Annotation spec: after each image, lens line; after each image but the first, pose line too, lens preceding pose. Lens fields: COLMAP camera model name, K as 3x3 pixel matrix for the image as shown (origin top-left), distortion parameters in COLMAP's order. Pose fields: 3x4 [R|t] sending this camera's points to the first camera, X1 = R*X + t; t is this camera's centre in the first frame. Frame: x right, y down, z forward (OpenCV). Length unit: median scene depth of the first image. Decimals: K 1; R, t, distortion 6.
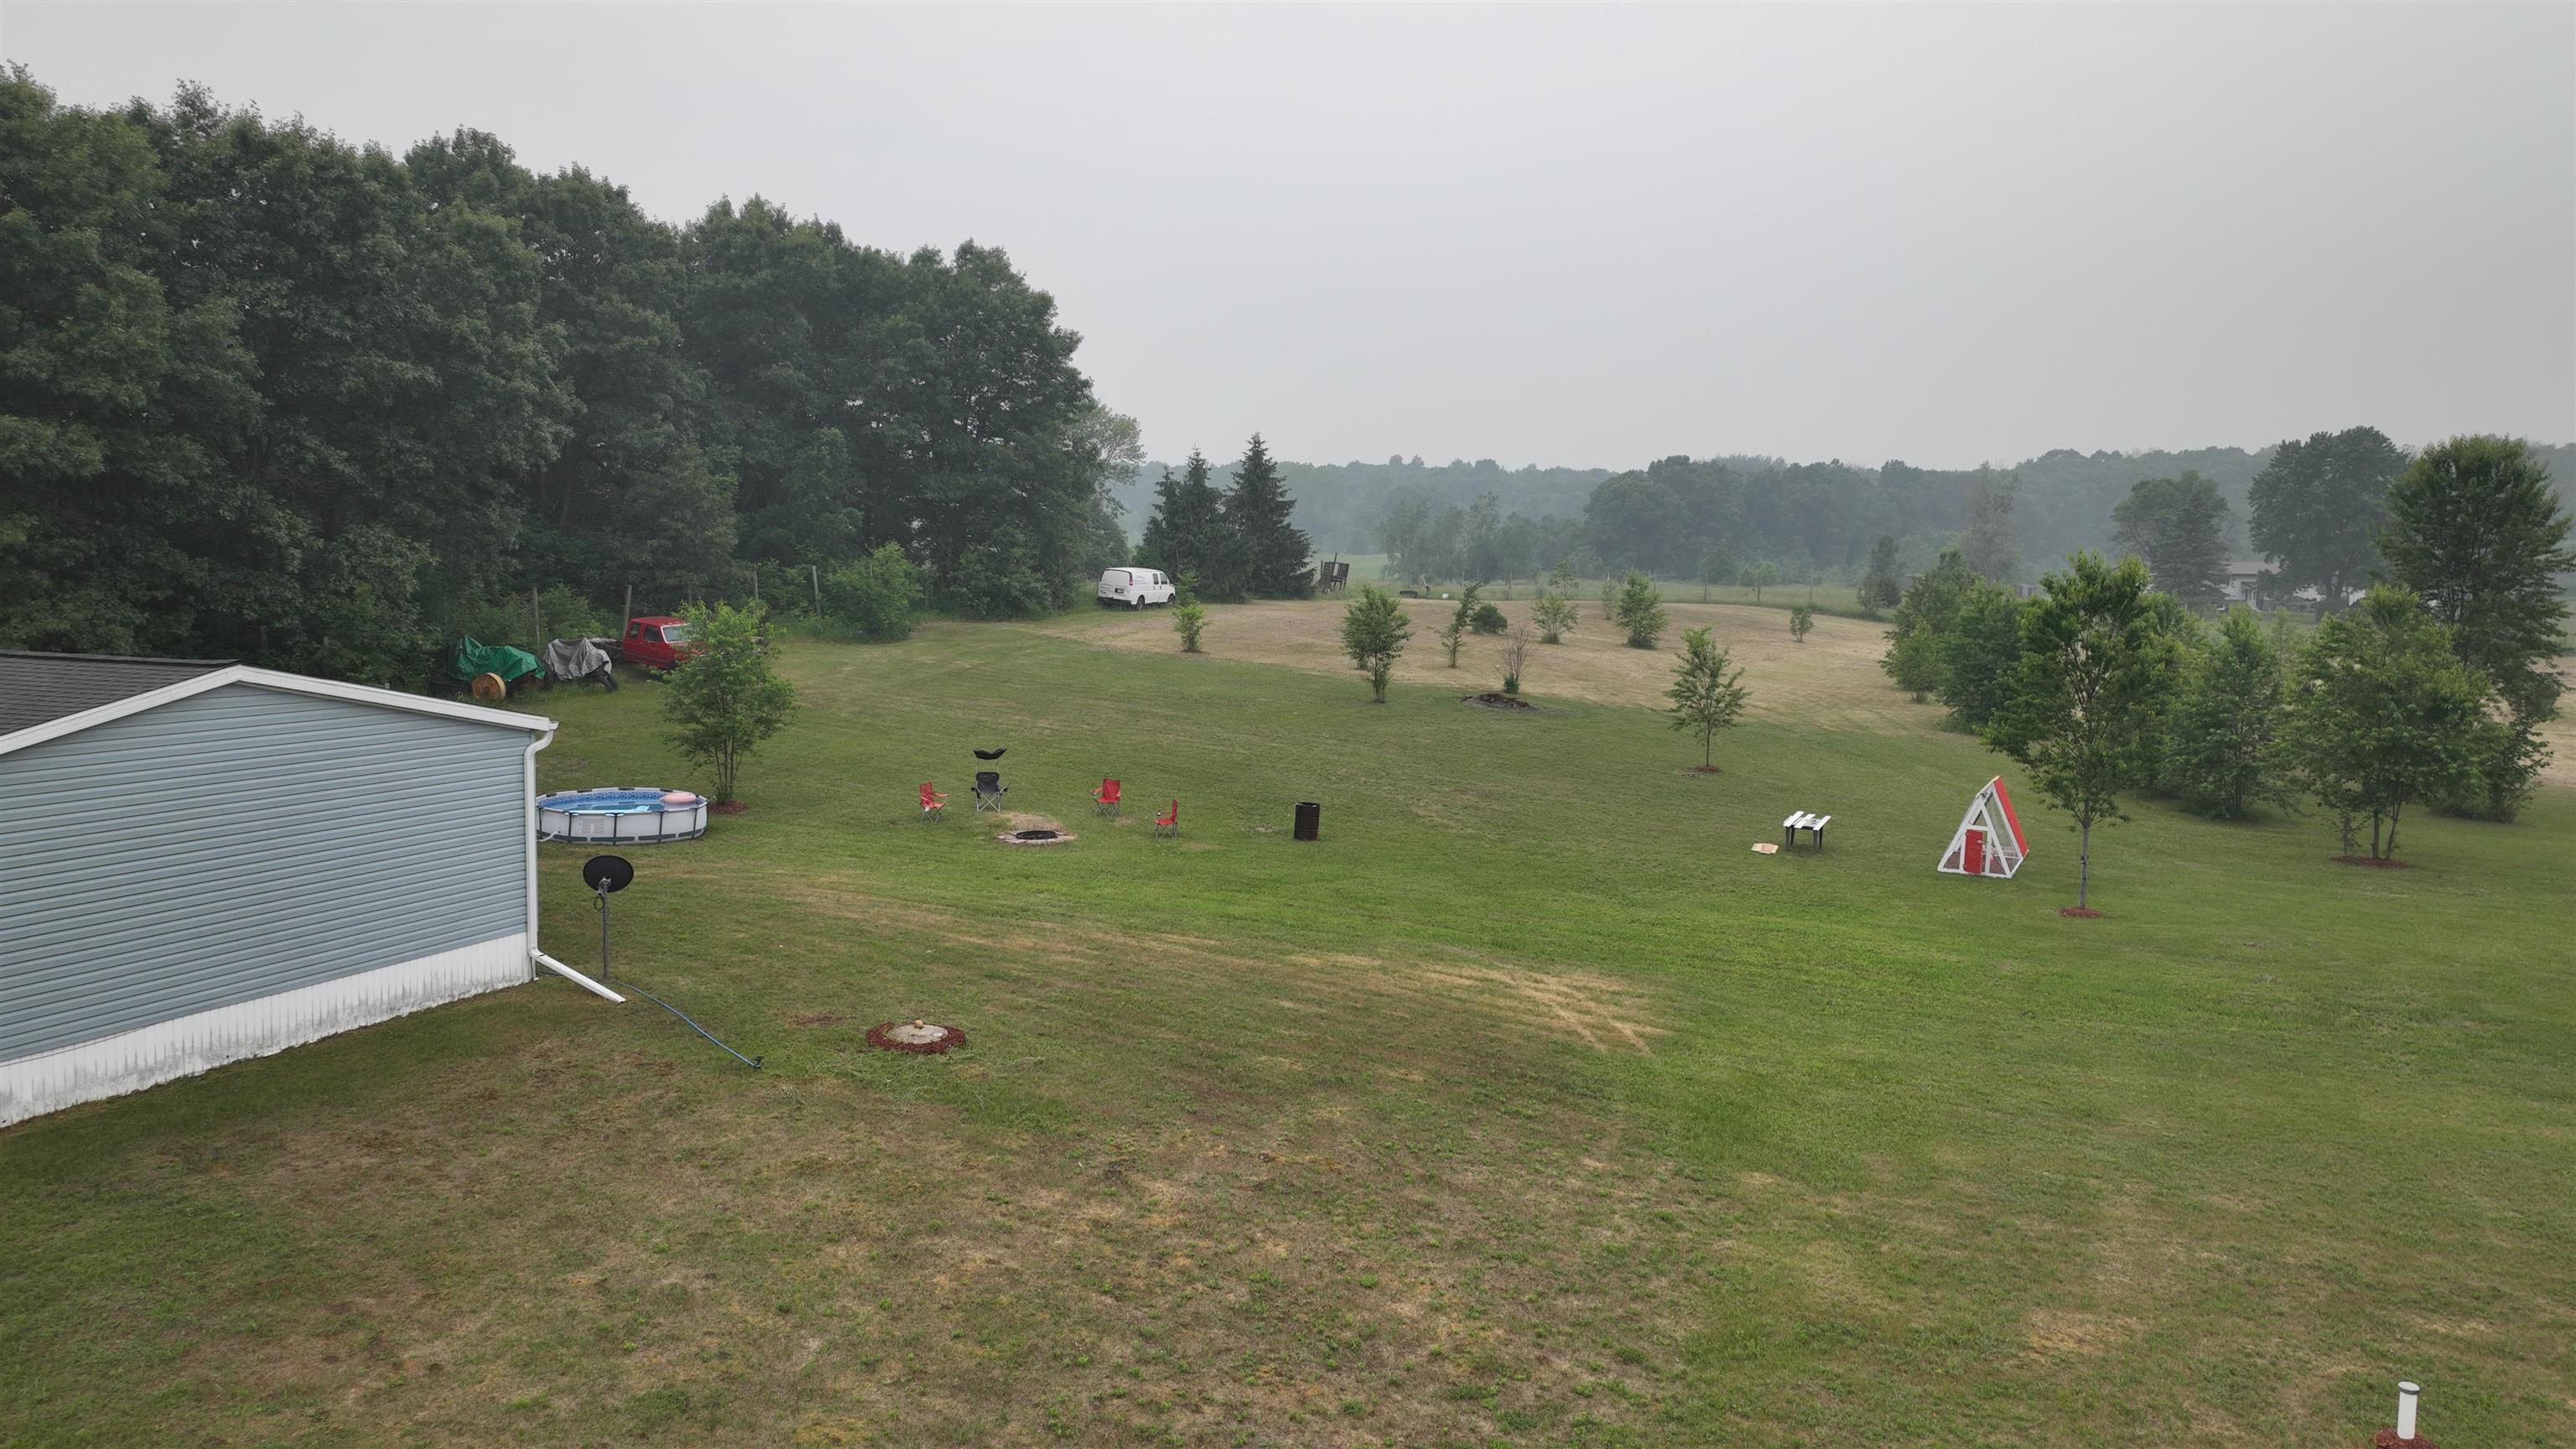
lens RADIAL K [[1797.7, 0, 1288.0], [0, 1797.7, 724.5], [0, 0, 1]] dist [0.003223, 0.010659]
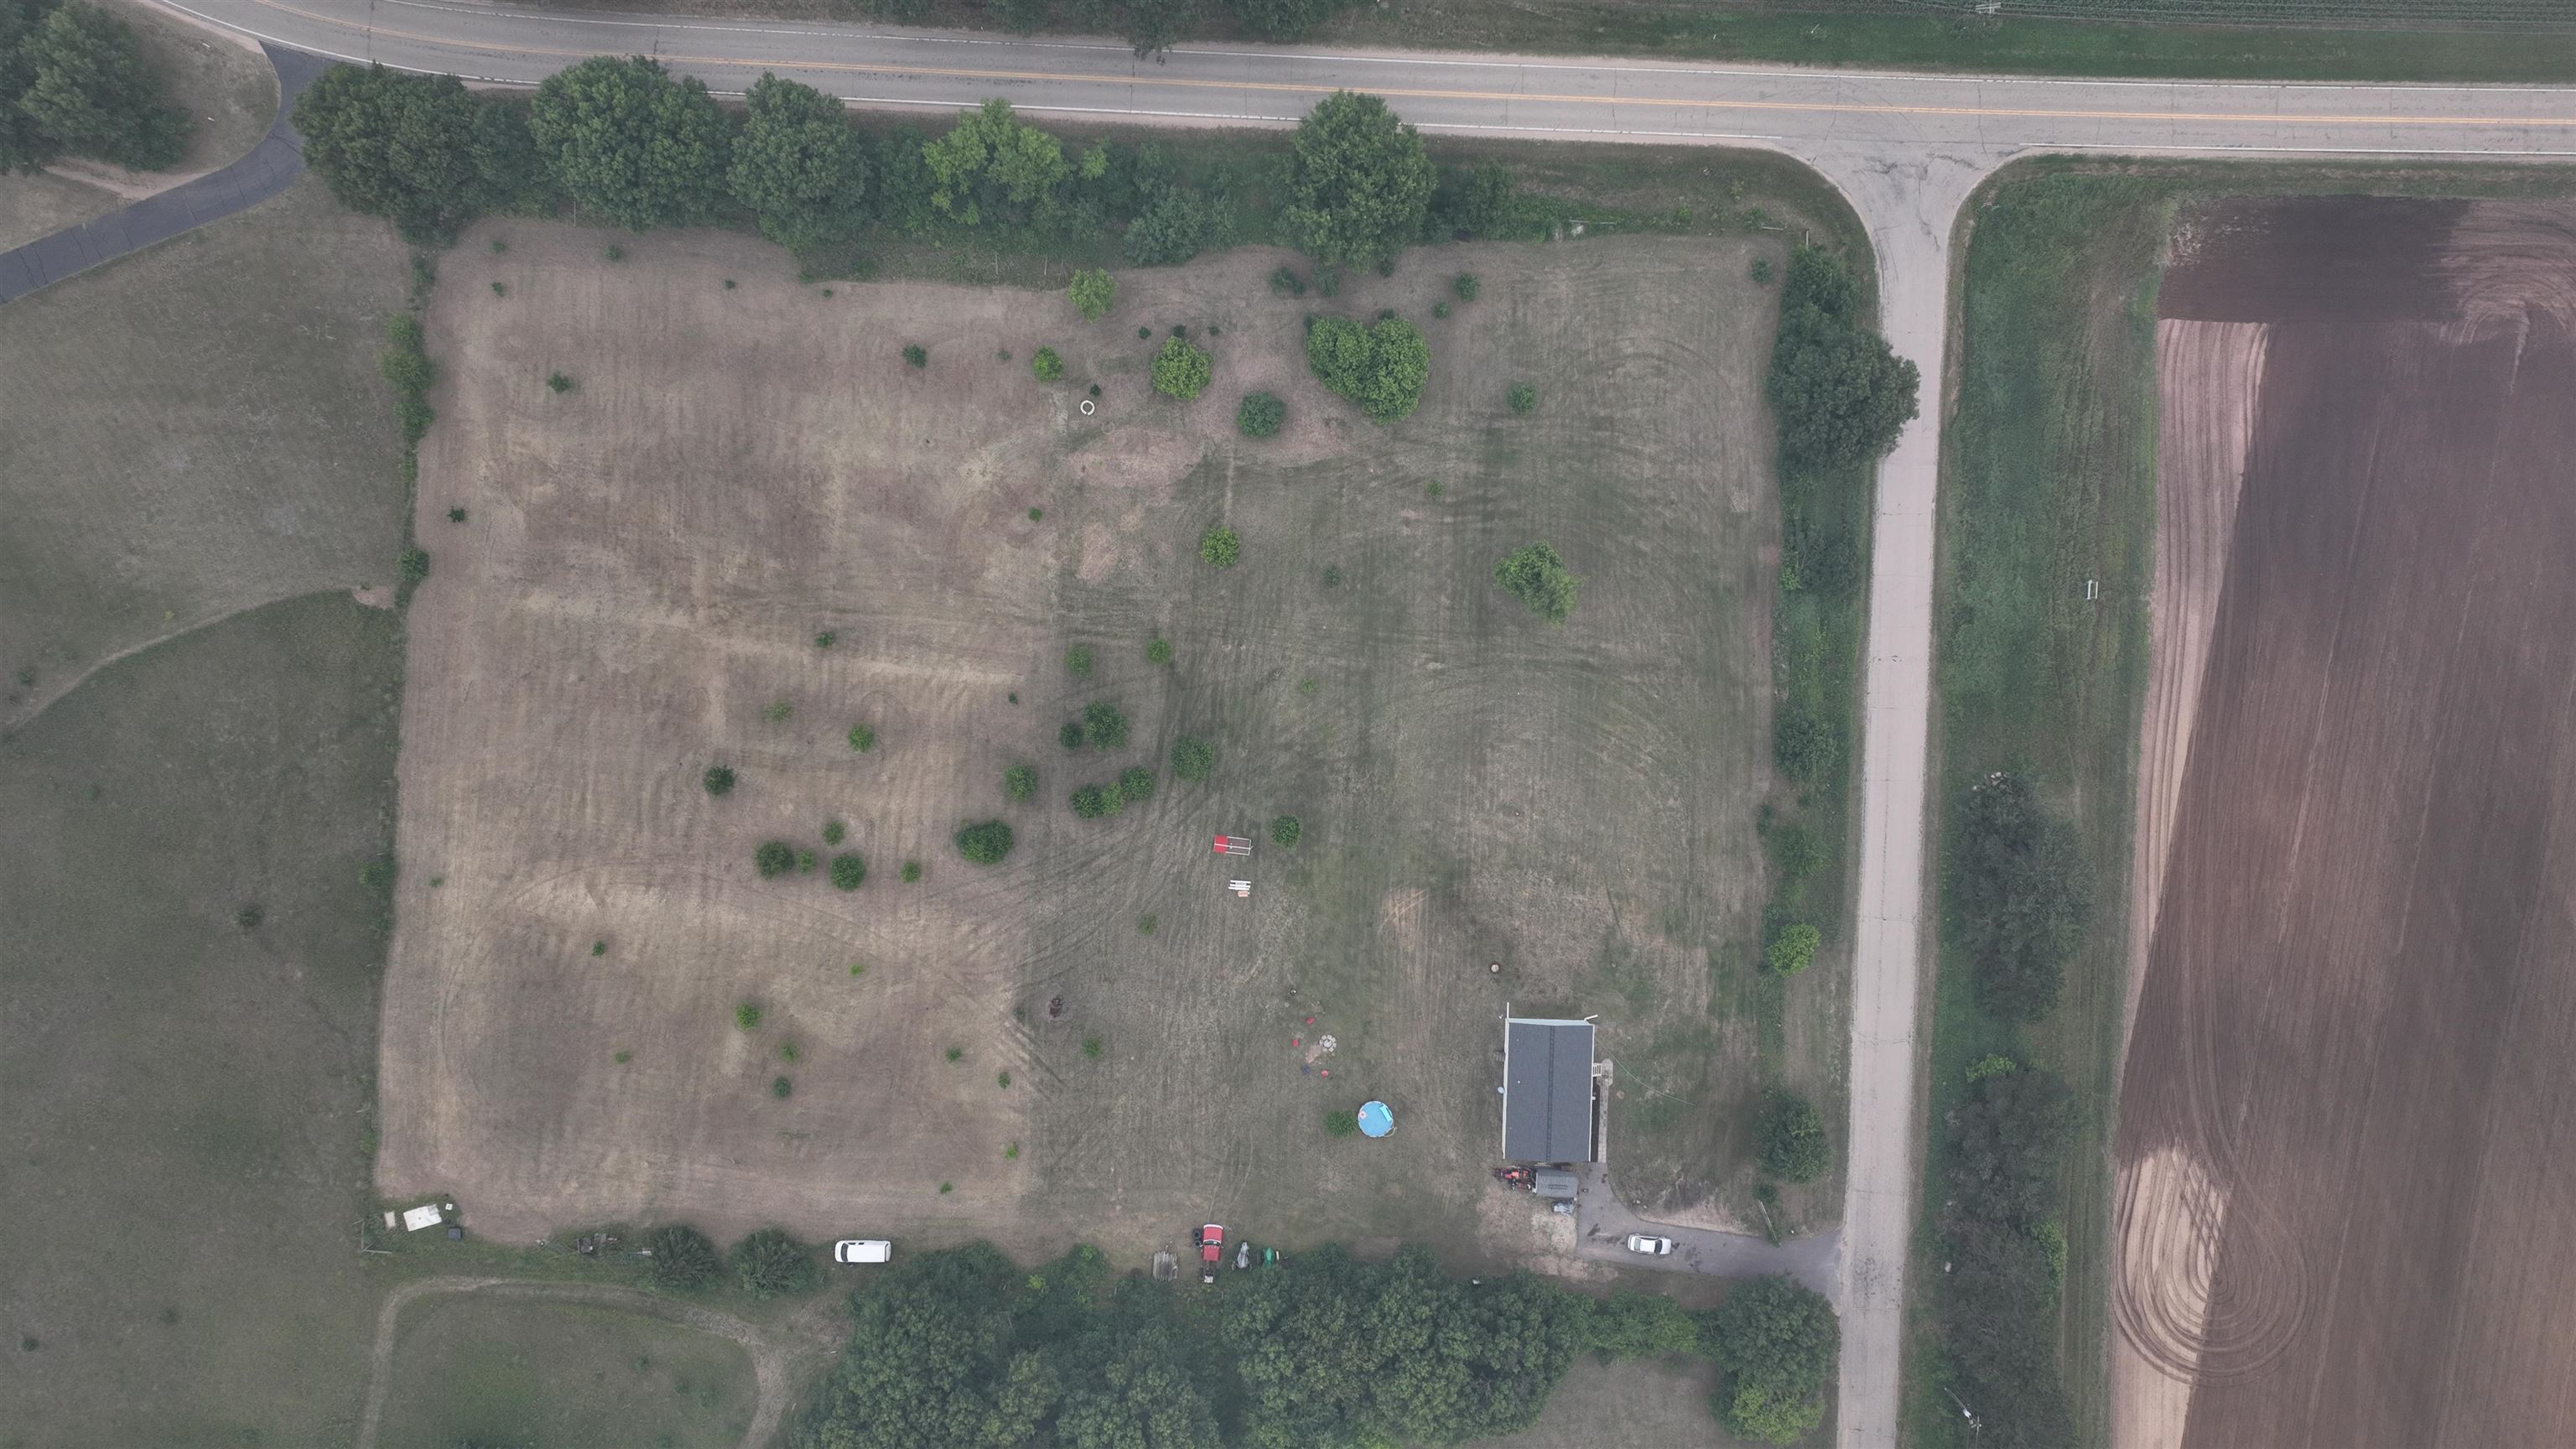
lens RADIAL K [[1797.7, 0, 1288.0], [0, 1797.7, 724.5], [0, 0, 1]] dist [0.003223, 0.010659]
pose [[-0.359415, -0.932921, -0.021880, 0.682142], [0.076964, -0.053001, 0.995624, -4.044764], [-0.929999, 0.356158, 0.090851, 0.375639]]
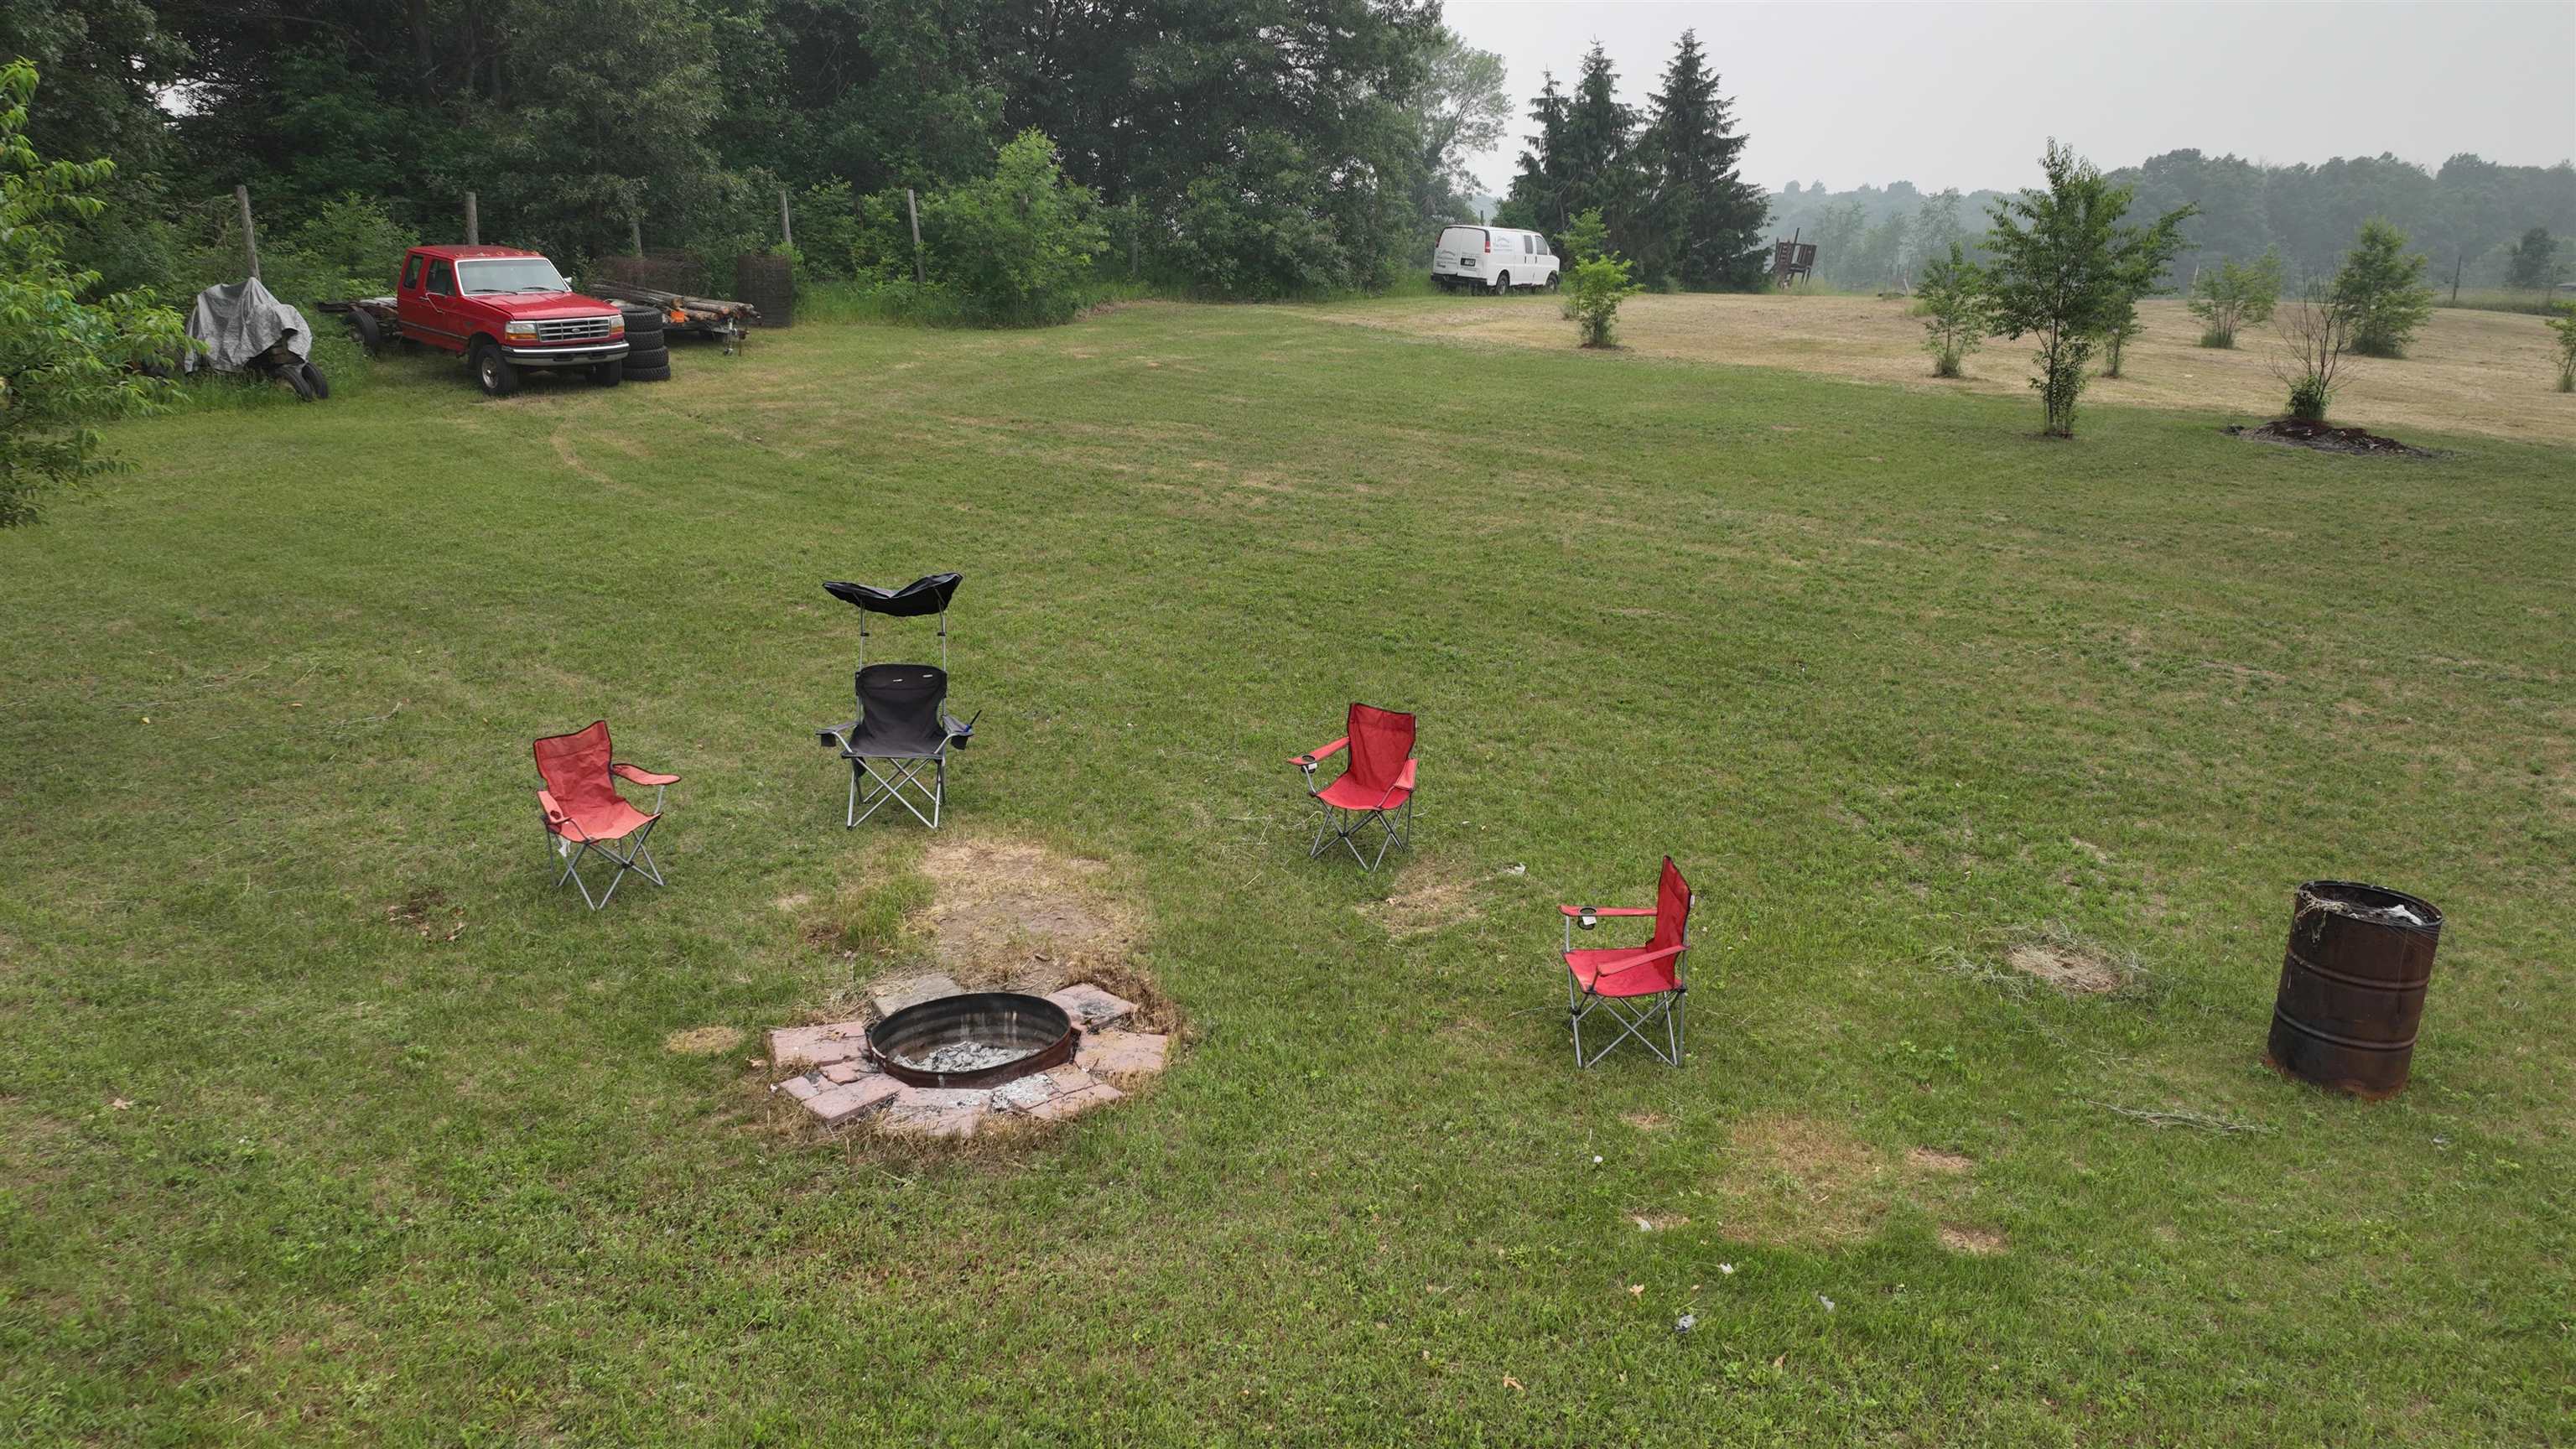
lens RADIAL K [[1797.7, 0, 1288.0], [0, 1797.7, 724.5], [0, 0, 1]] dist [0.003223, 0.010659]
pose [[0.980800, 0.032644, -0.192263, -0.063554], [-0.007087, 0.991206, 0.132141, 0.000545], [0.194885, -0.128241, 0.972406, 0.759511]]
